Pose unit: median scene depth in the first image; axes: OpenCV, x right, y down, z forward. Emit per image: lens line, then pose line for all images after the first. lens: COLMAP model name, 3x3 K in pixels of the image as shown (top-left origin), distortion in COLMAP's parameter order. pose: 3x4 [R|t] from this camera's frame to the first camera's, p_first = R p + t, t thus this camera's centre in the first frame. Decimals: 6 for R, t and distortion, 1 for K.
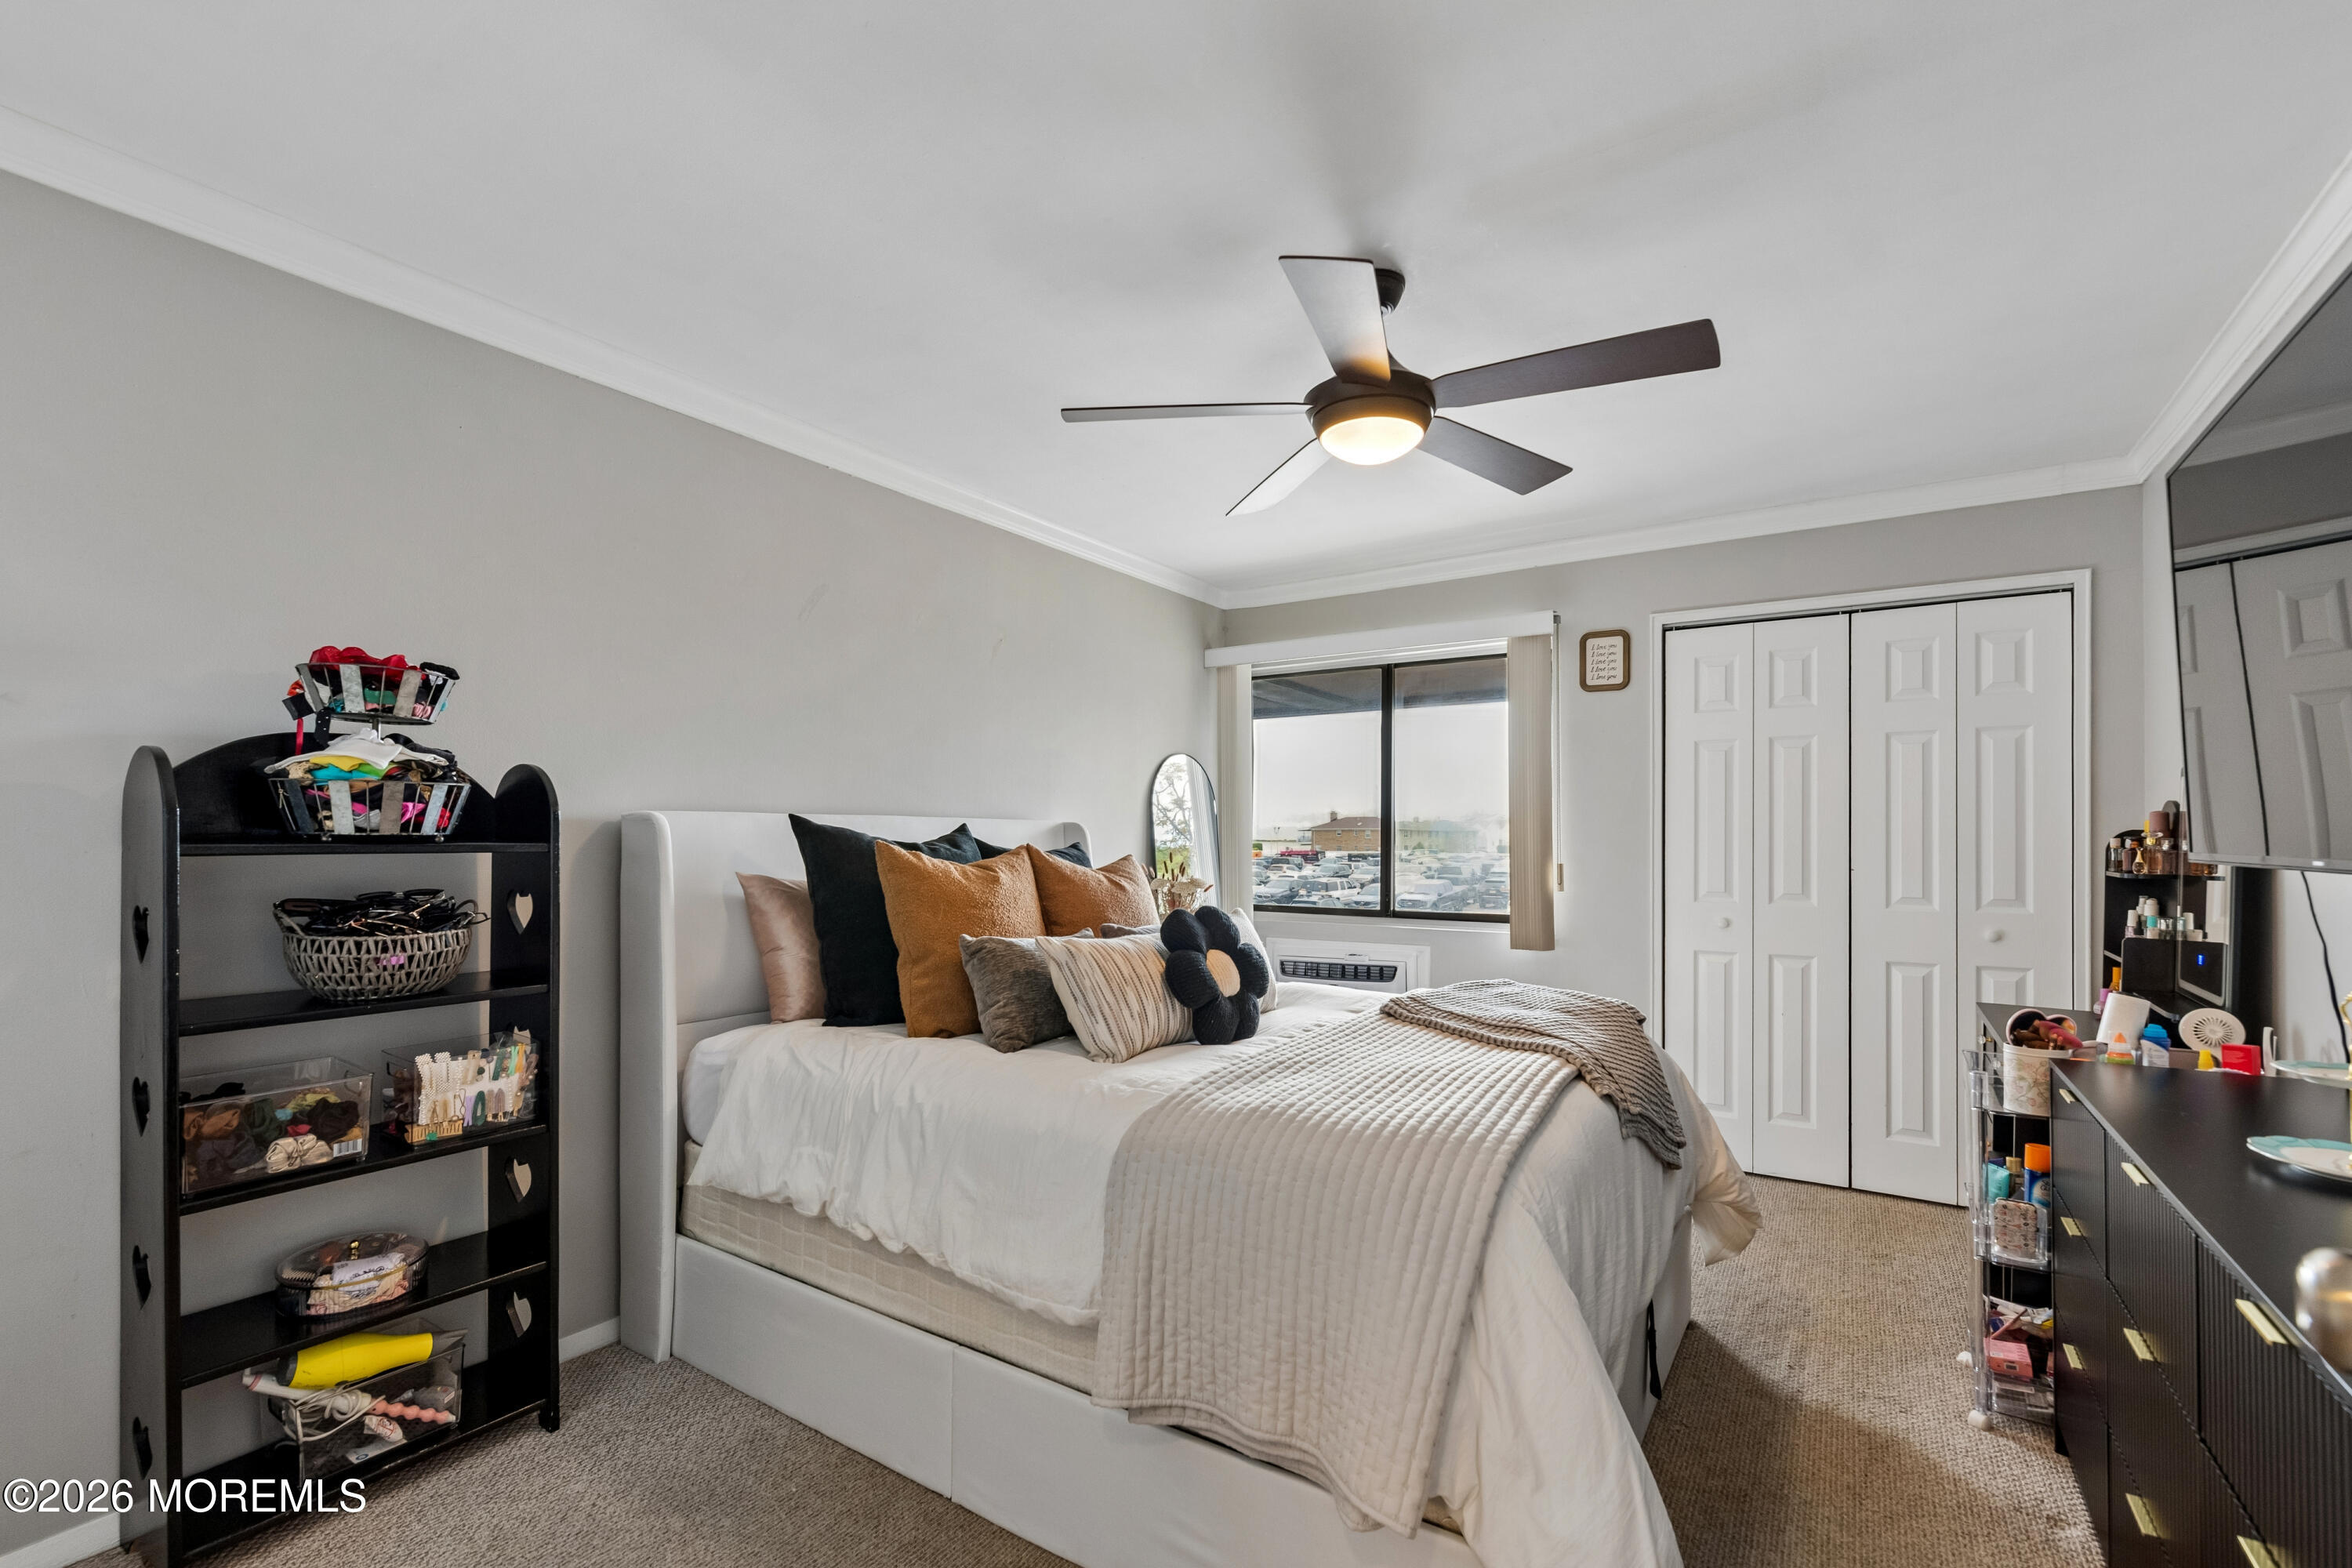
lens RADIAL K [[1000.8, 0, 1212.8], [0, 1000.8, 834.0], [0, 0, 1]] dist [-0.002339, -0.000160]
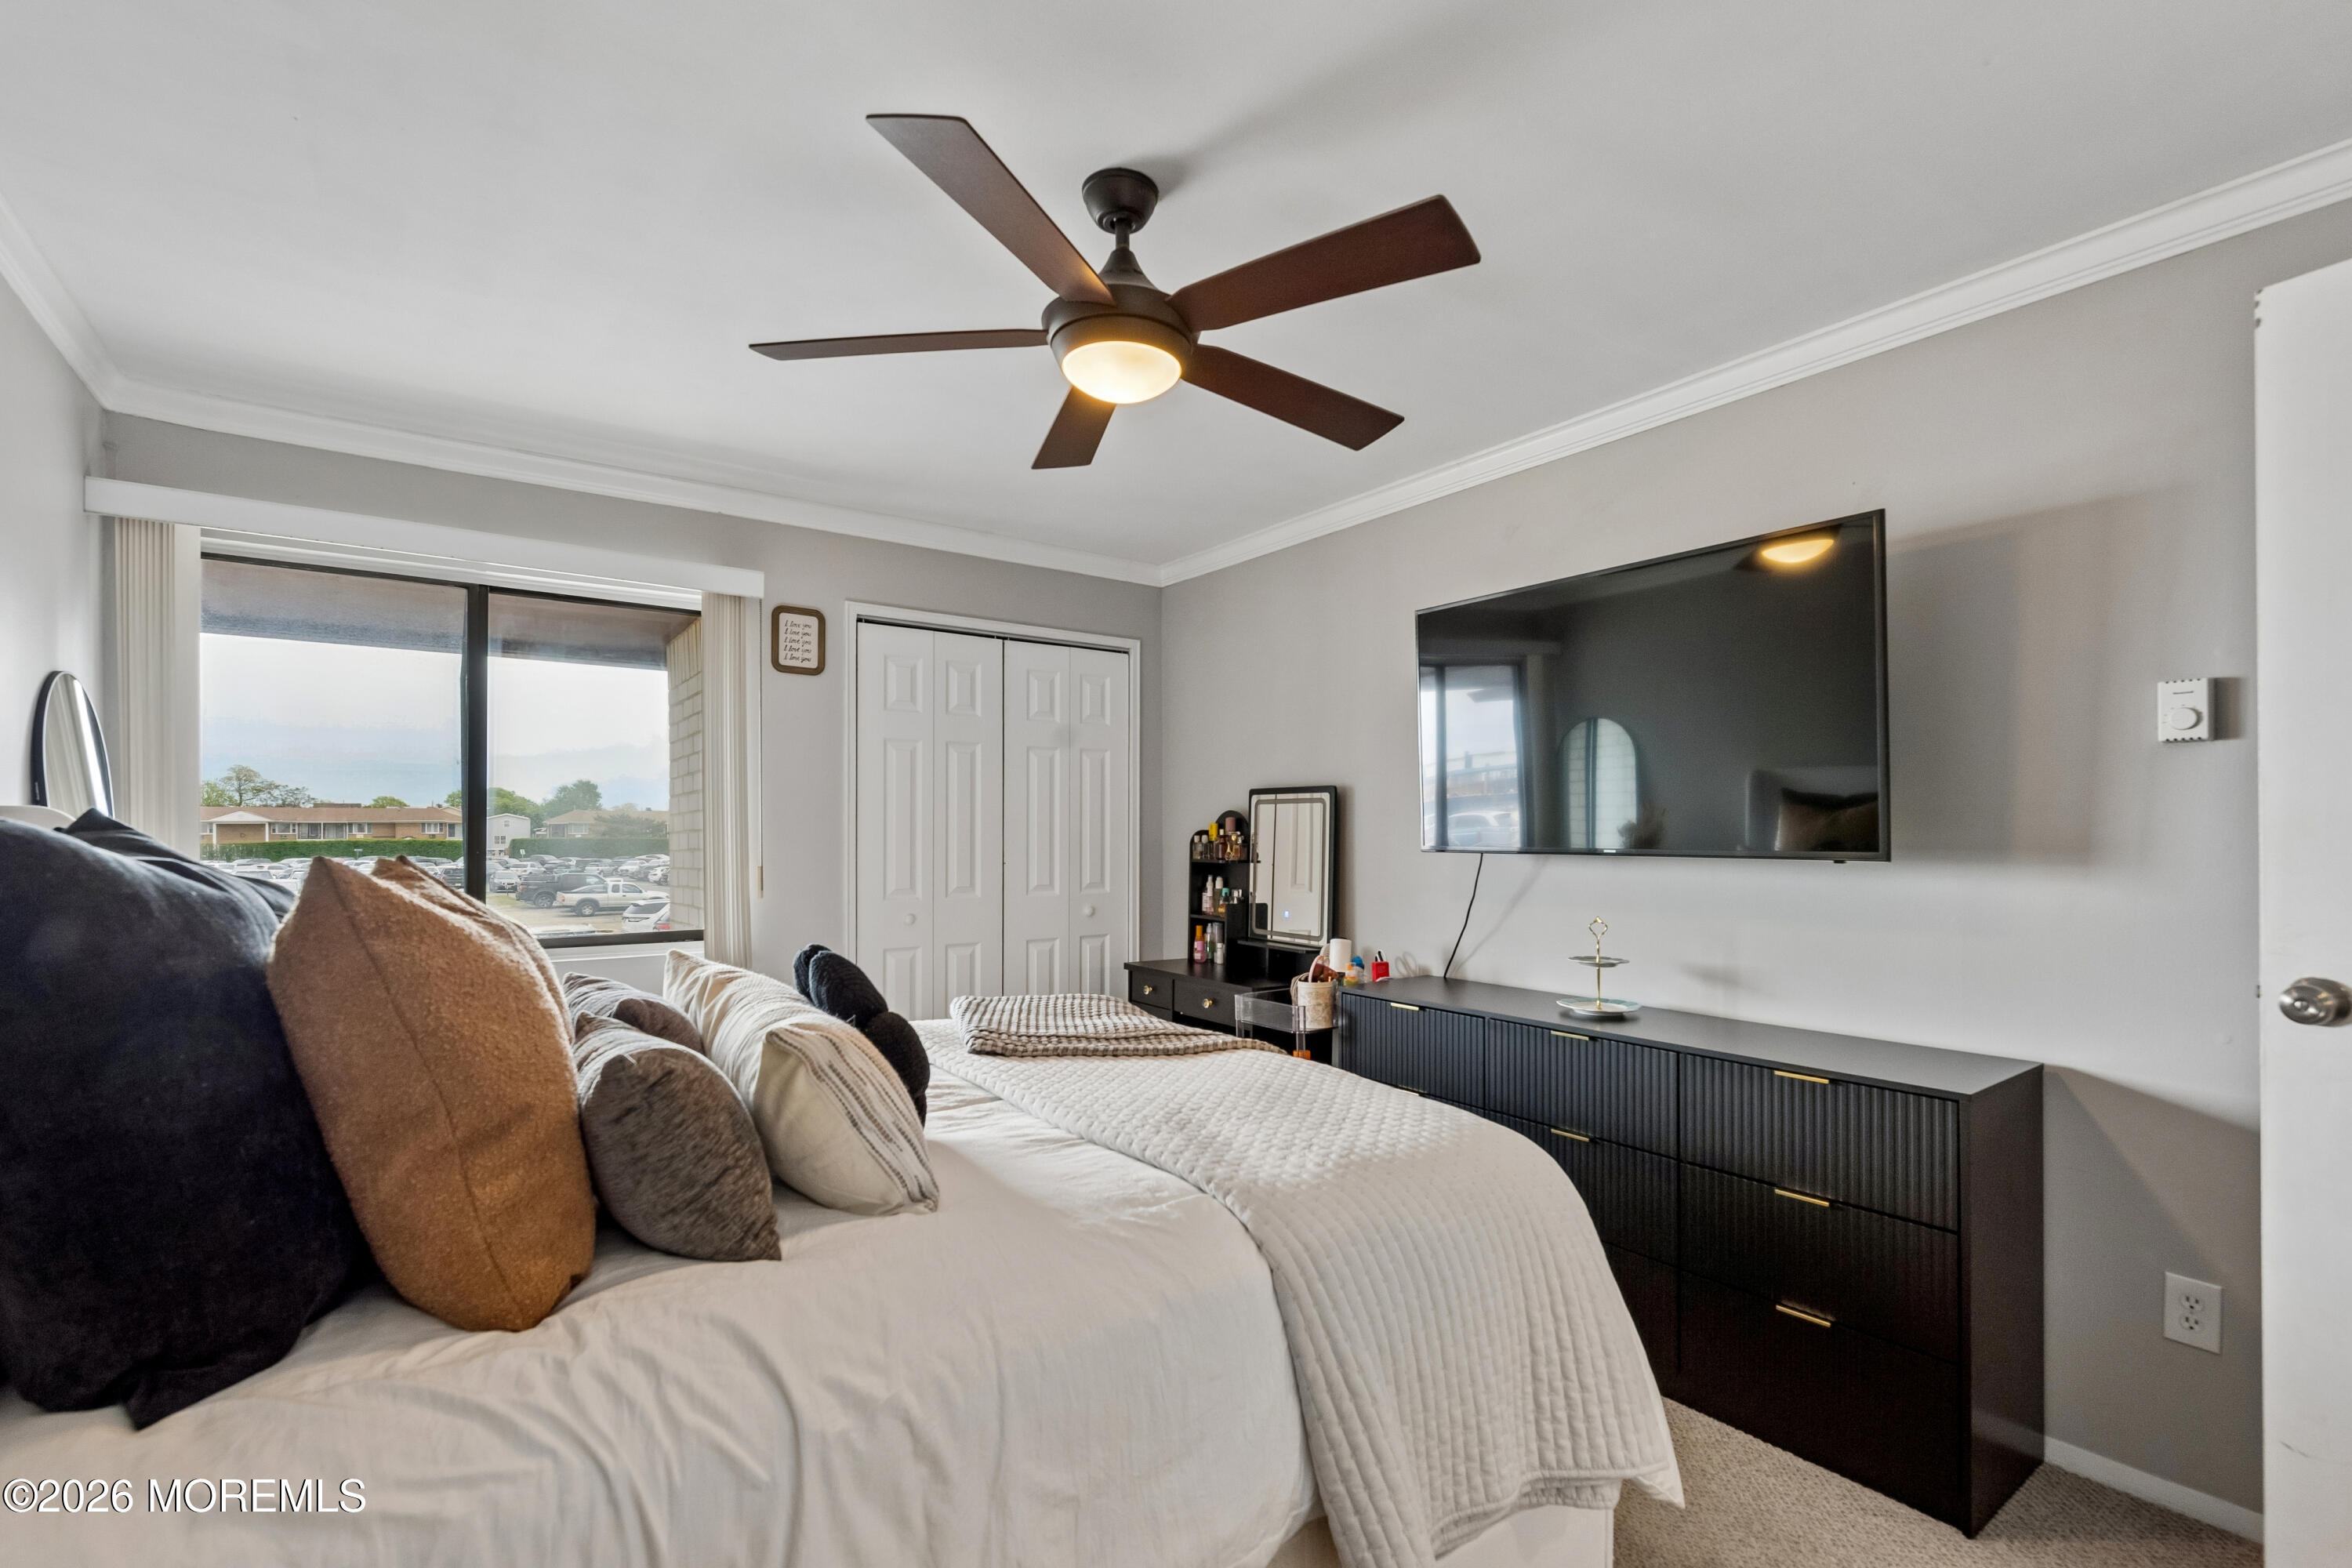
lens RADIAL K [[1027.8, 0, 1171.8], [0, 1027.8, 827.3], [0, 0, 1]] dist [0.000342, 0.000010]
pose [[0.392048, 0.002529, 0.919941, -0.338346], [-0.002741, 0.999995, -0.001581, -0.003431], [-0.919940, -0.001902, 0.392053, 0.329794]]
